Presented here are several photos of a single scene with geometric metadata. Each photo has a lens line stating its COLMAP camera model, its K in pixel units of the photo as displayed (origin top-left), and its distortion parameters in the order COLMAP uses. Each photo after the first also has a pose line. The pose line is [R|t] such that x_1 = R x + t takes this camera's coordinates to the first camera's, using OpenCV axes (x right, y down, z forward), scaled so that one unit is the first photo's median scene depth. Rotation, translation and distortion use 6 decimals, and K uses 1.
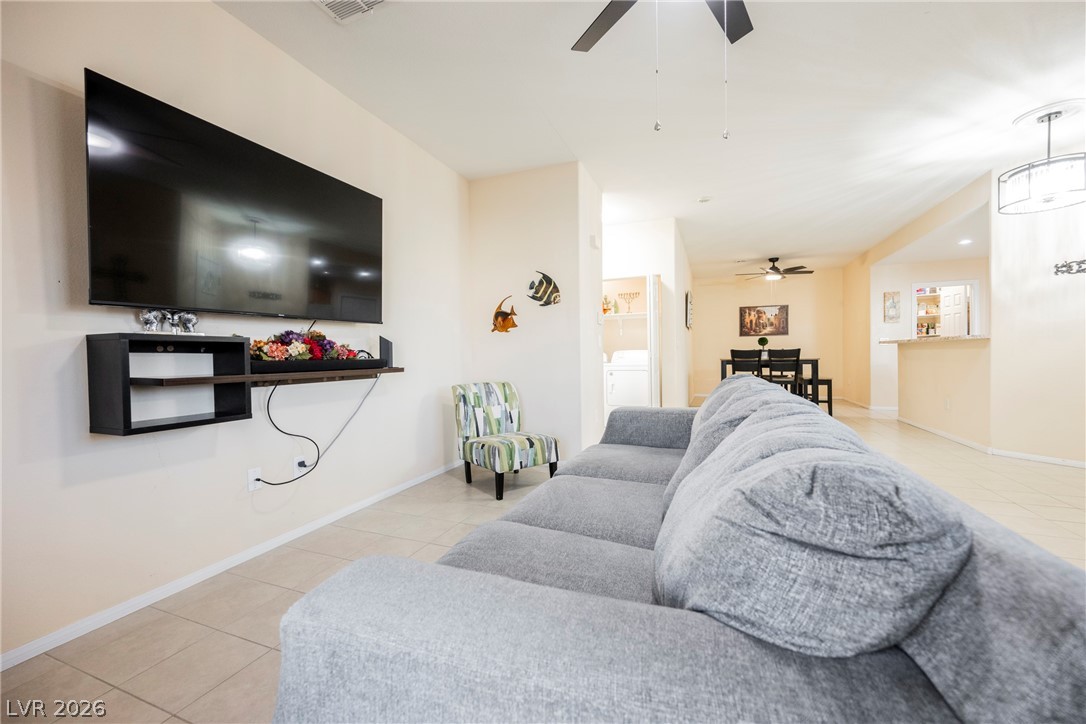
lens RADIAL K [[429.2, 0, 547.5], [0, 429.2, 361.1], [0, 0, 1]] dist [-0.001577, -0.000168]
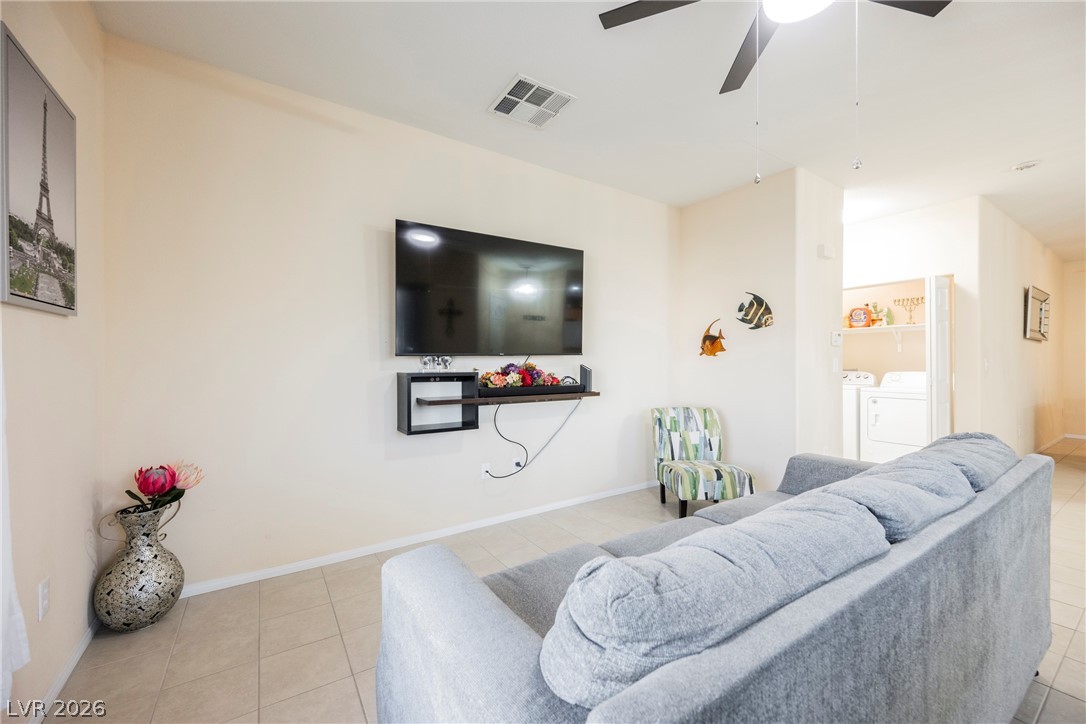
lens RADIAL K [[429.2, 0, 547.5], [0, 429.2, 361.1], [0, 0, 1]] dist [-0.001577, -0.000168]
pose [[0.820139, 0.013260, -0.572011, 0.175276], [-0.019649, 0.999794, -0.004995, -0.050199], [0.571827, 0.015336, 0.820231, -0.024150]]
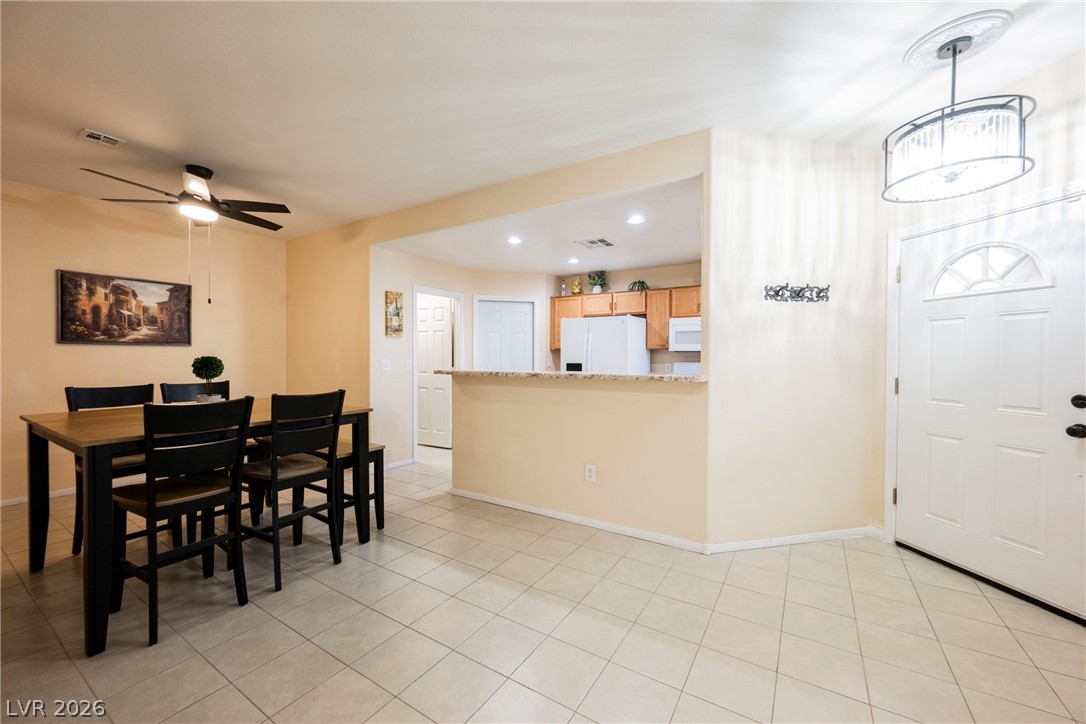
lens RADIAL K [[424.3, 0, 544.3], [0, 424.3, 362.0], [0, 0, 1]] dist [-0.001980, 0.000301]
pose [[0.182346, 0.001316, 0.983234, 0.388003], [0.008805, 0.999957, -0.002971, -0.095235], [-0.983195, 0.009199, 0.182327, 1.307594]]
